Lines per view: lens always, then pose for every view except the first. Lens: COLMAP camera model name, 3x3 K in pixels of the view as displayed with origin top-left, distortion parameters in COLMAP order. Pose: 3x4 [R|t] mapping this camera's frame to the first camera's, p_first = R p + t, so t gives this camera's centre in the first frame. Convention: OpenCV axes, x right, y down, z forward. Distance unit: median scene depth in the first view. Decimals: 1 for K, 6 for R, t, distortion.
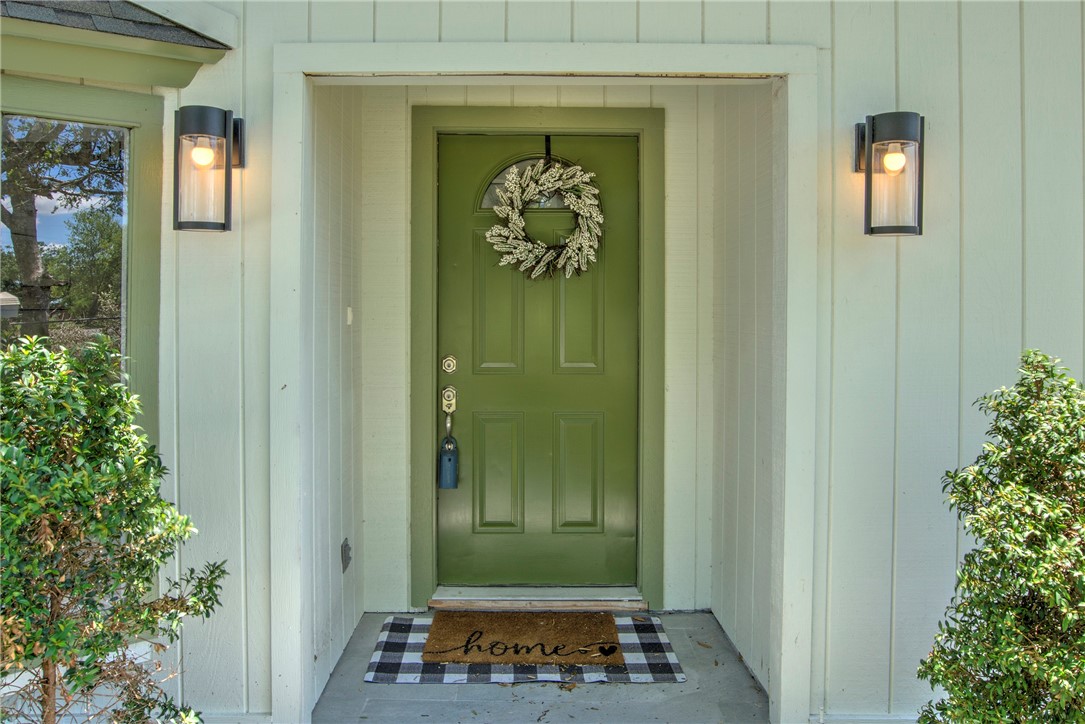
lens RADIAL K [[488.7, 0, 543.5], [0, 488.7, 361.6], [0, 0, 1]] dist [-0.013886, 0.003921]
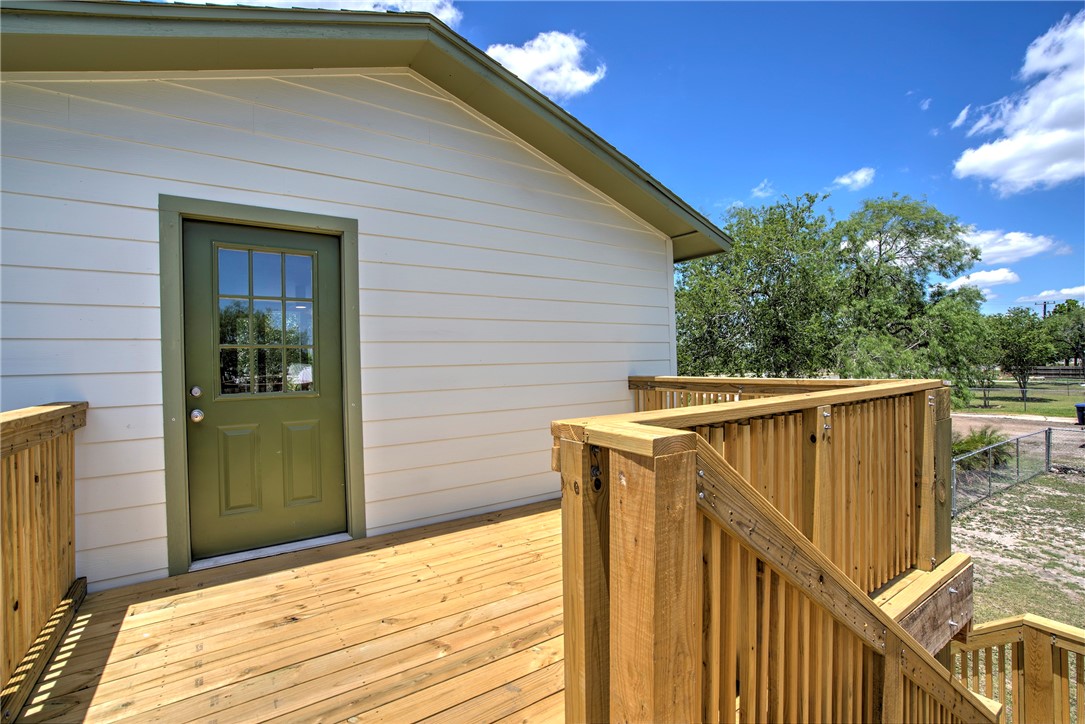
lens RADIAL K [[488.7, 0, 543.8], [0, 488.7, 362.9], [0, 0, 1]] dist [-0.013886, 0.003921]
pose [[0.908954, -0.014328, 0.416650, 0.147699], [0.015606, 0.999878, 0.000339, -0.059523], [-0.416604, 0.006194, 0.909067, -0.748536]]
